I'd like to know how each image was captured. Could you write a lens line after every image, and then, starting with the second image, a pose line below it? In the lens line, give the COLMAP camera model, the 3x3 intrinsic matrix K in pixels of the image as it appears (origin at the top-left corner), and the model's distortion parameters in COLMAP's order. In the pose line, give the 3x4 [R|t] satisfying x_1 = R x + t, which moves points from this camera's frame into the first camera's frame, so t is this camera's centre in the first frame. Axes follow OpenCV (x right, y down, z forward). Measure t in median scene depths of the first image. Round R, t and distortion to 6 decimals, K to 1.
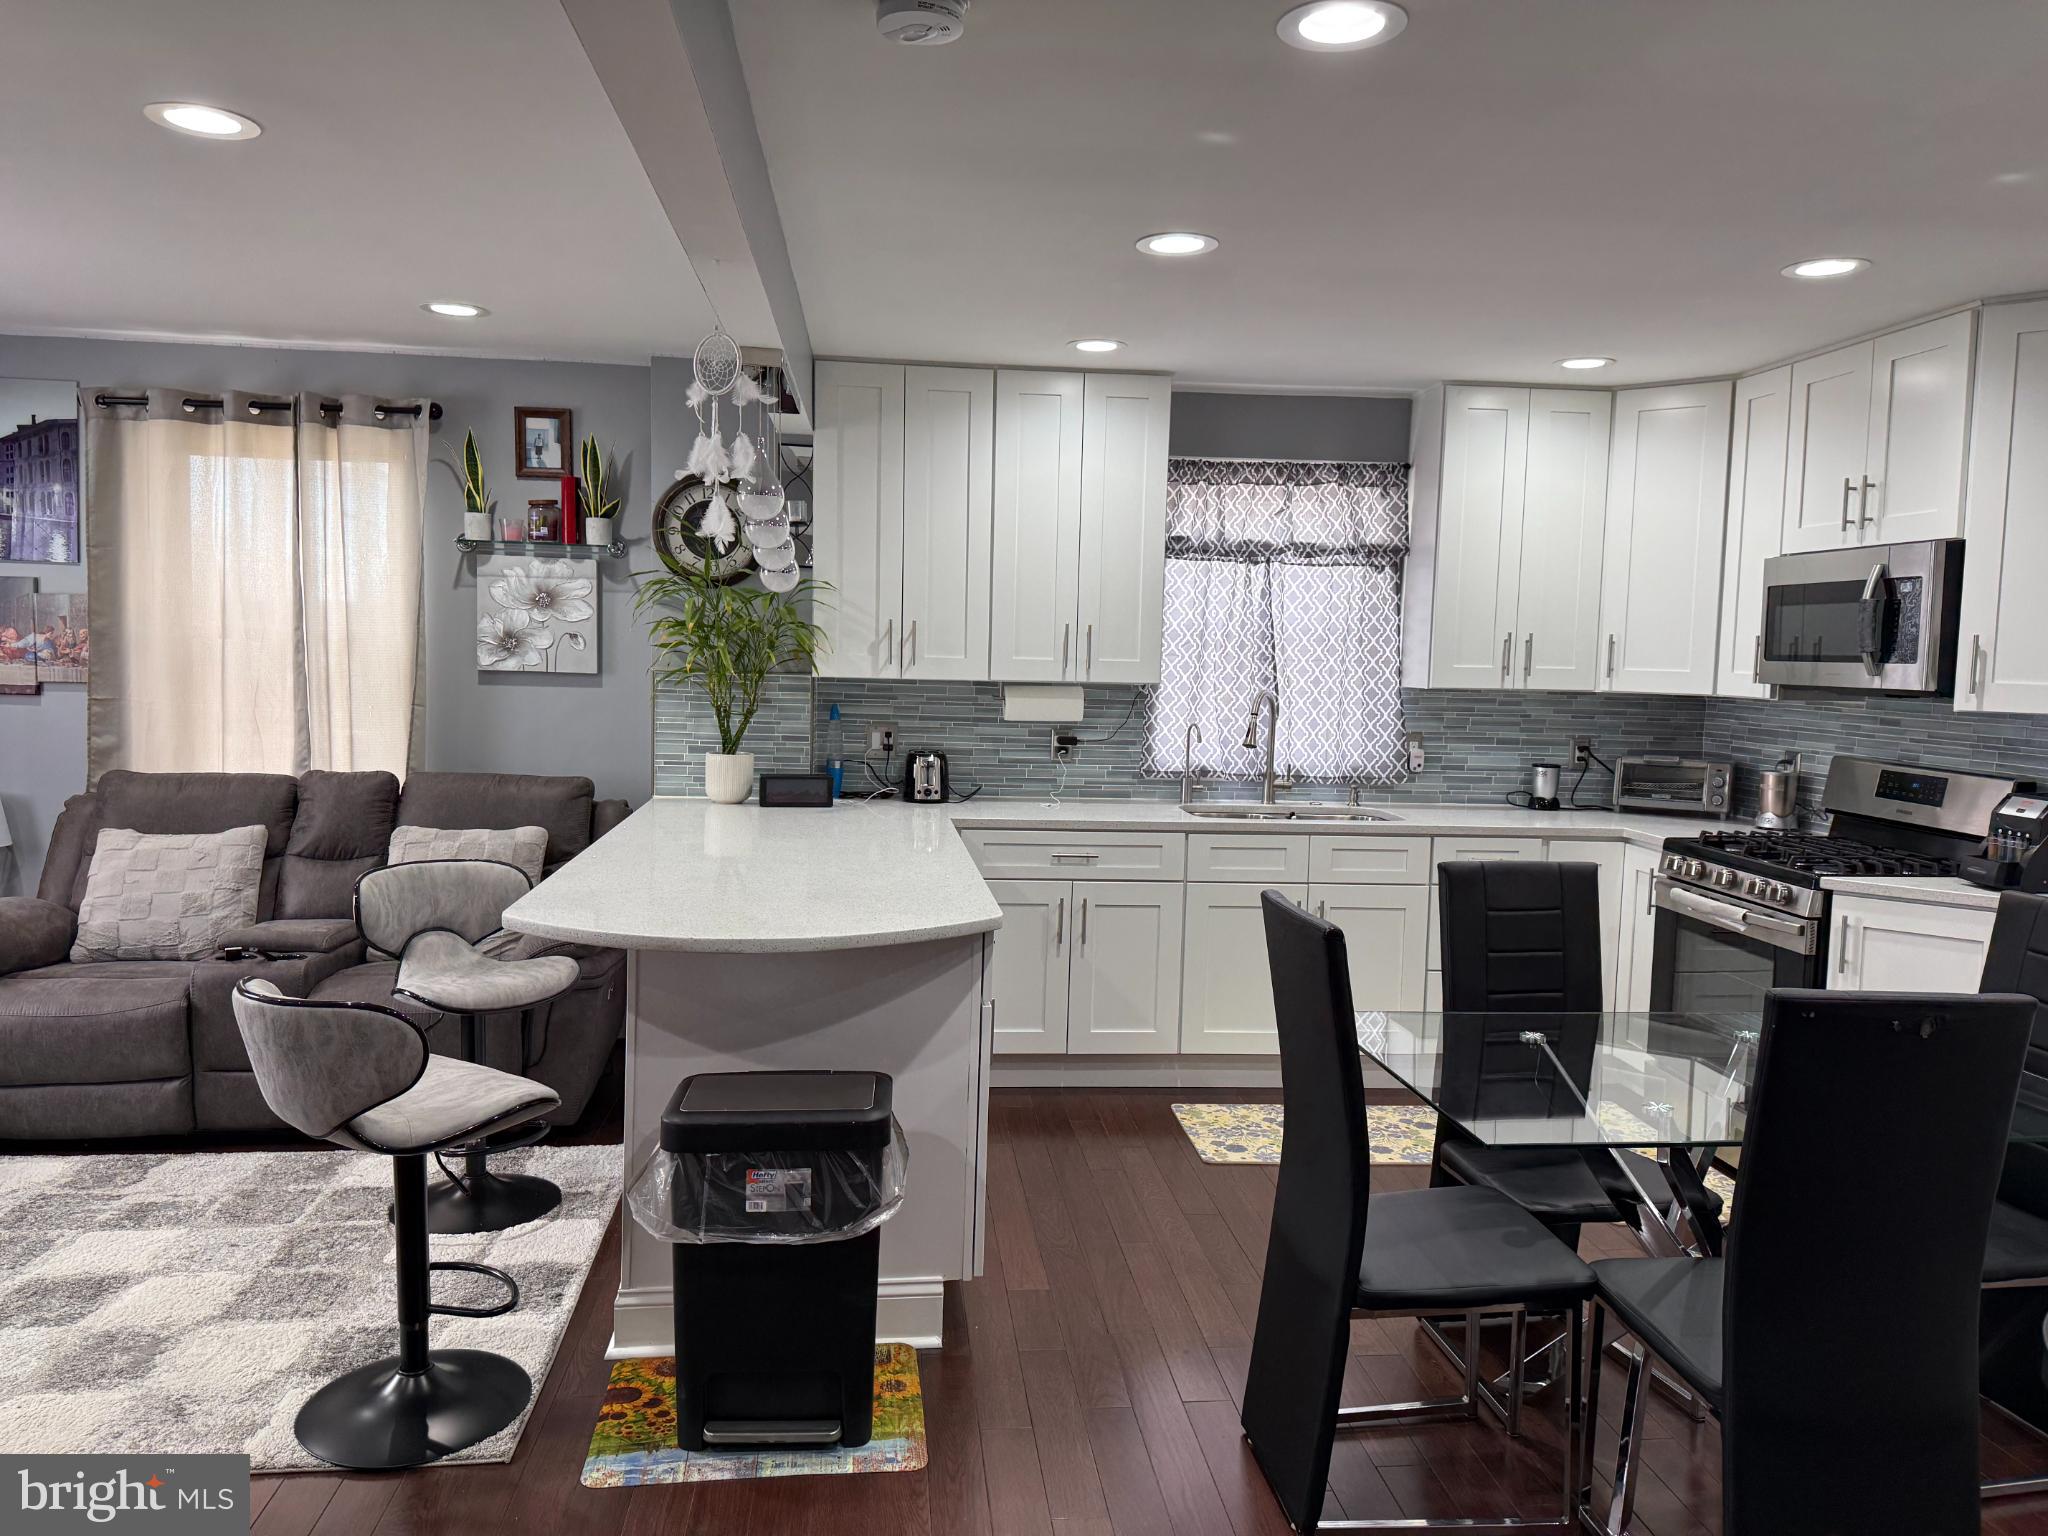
lens RADIAL K [[1435.4, 0, 1024.0], [0, 1435.4, 768.0], [0, 0, 1]] dist [0.152671, -0.279228]
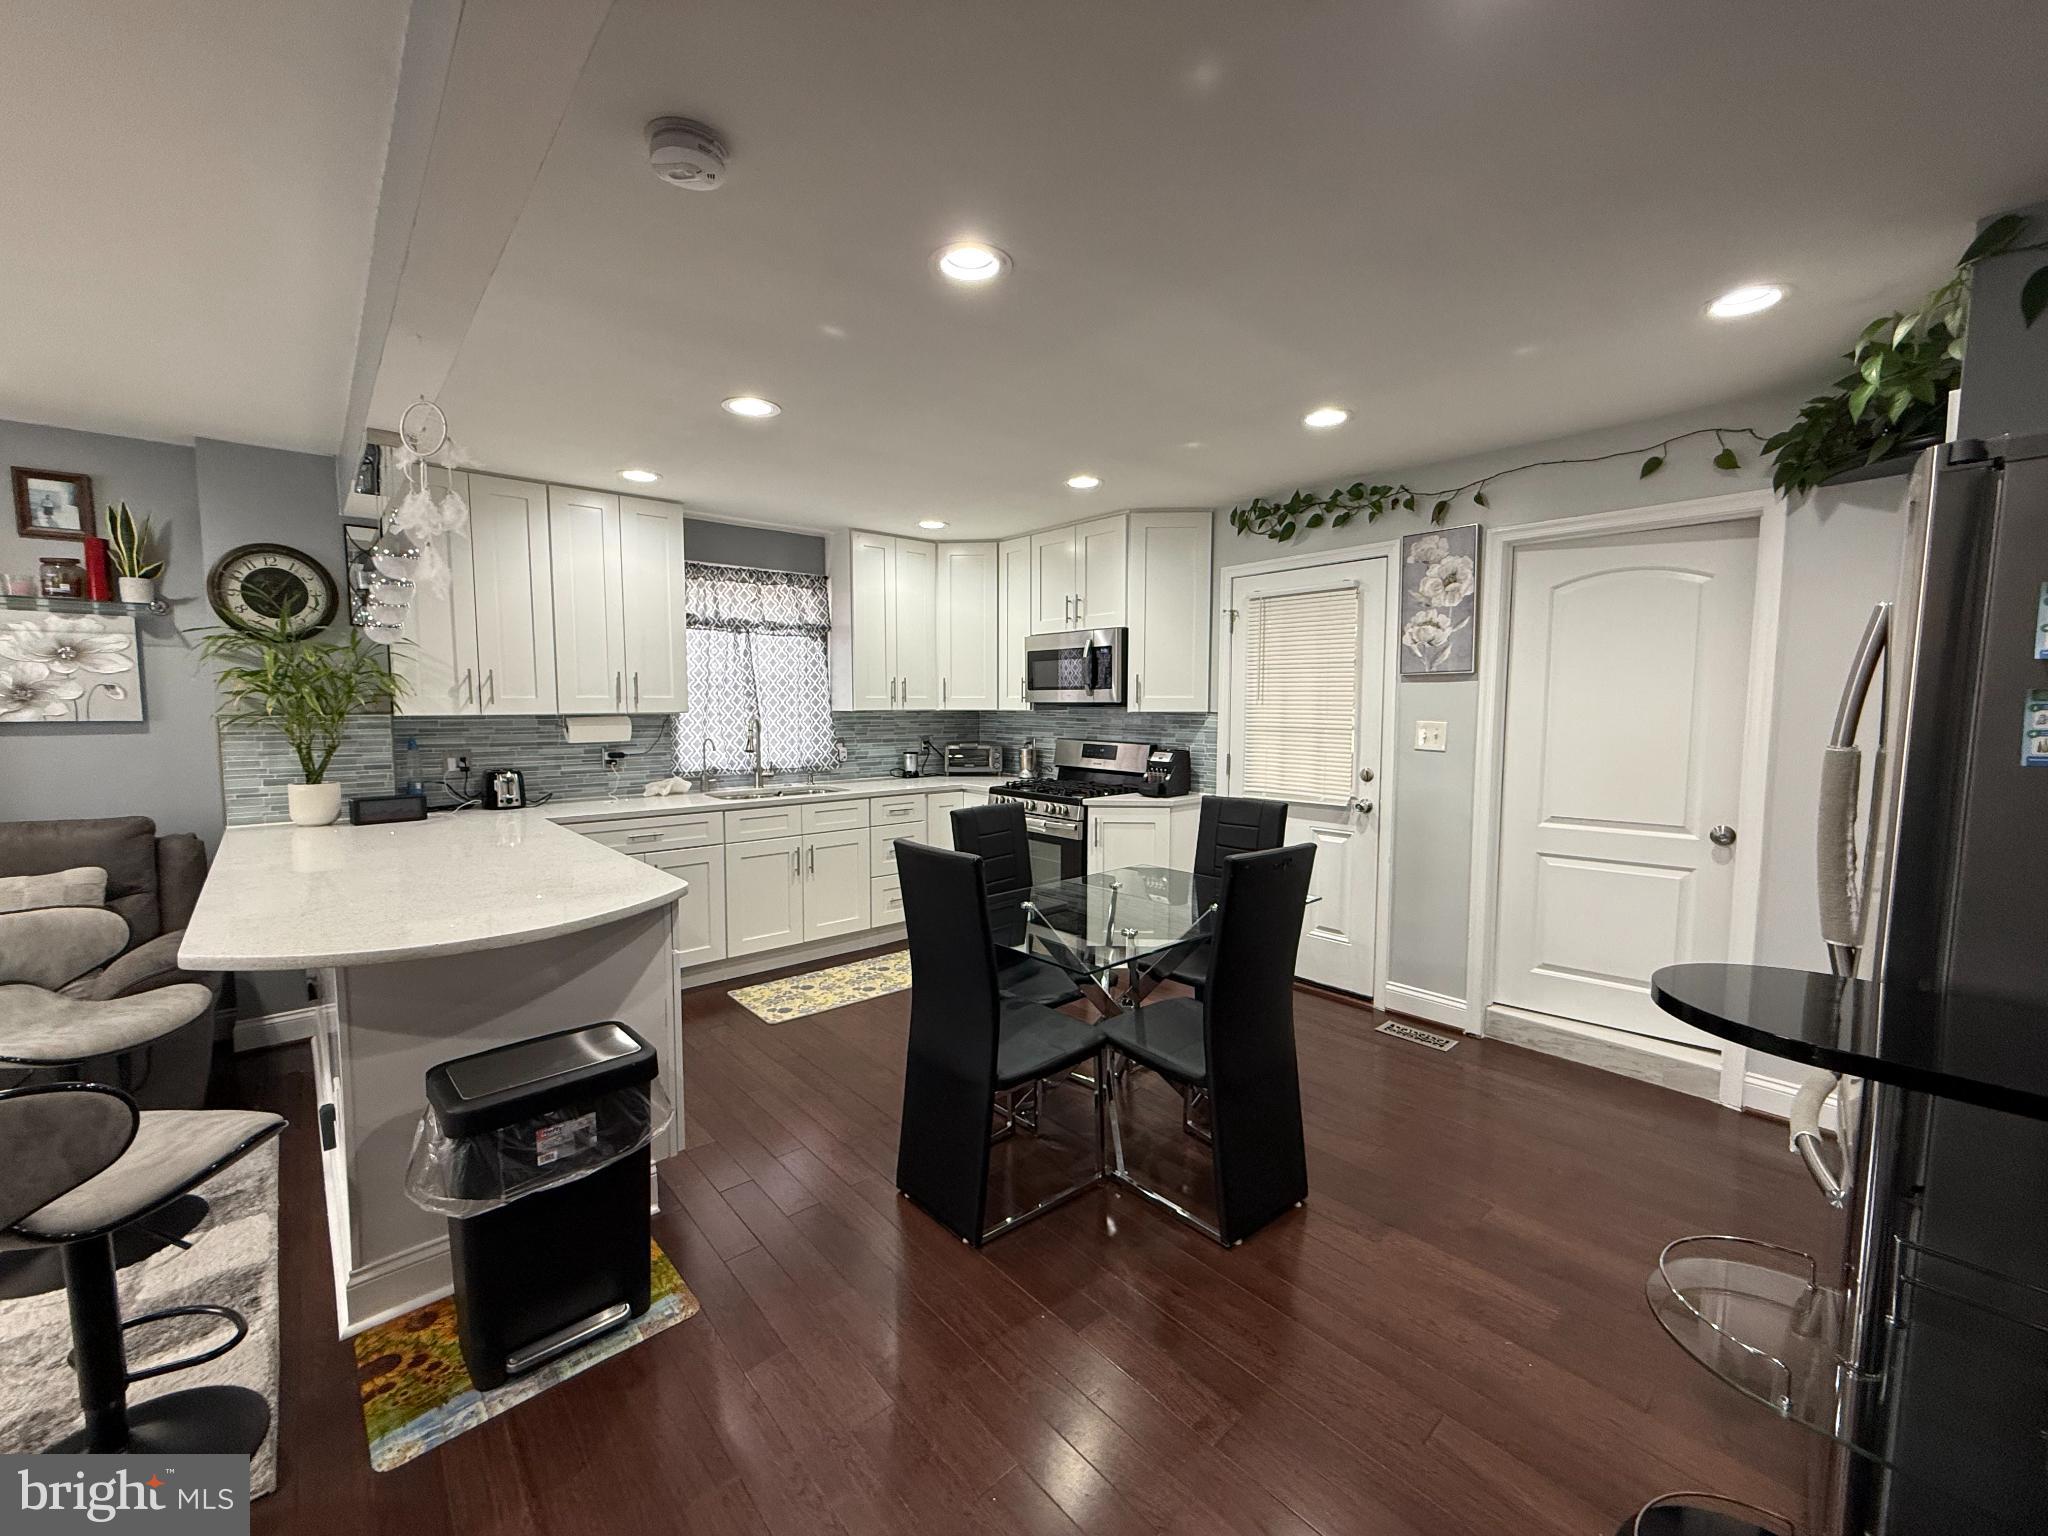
lens RADIAL K [[818.5, 0, 1016.7], [0, 818.5, 768.4], [0, 0, 1]] dist [-0.000773, 0.000375]
pose [[0.816161, -0.071375, 0.573400, -0.115368], [0.067196, 0.997333, 0.028501, -0.002869], [-0.573905, 0.015268, 0.818780, 0.122059]]
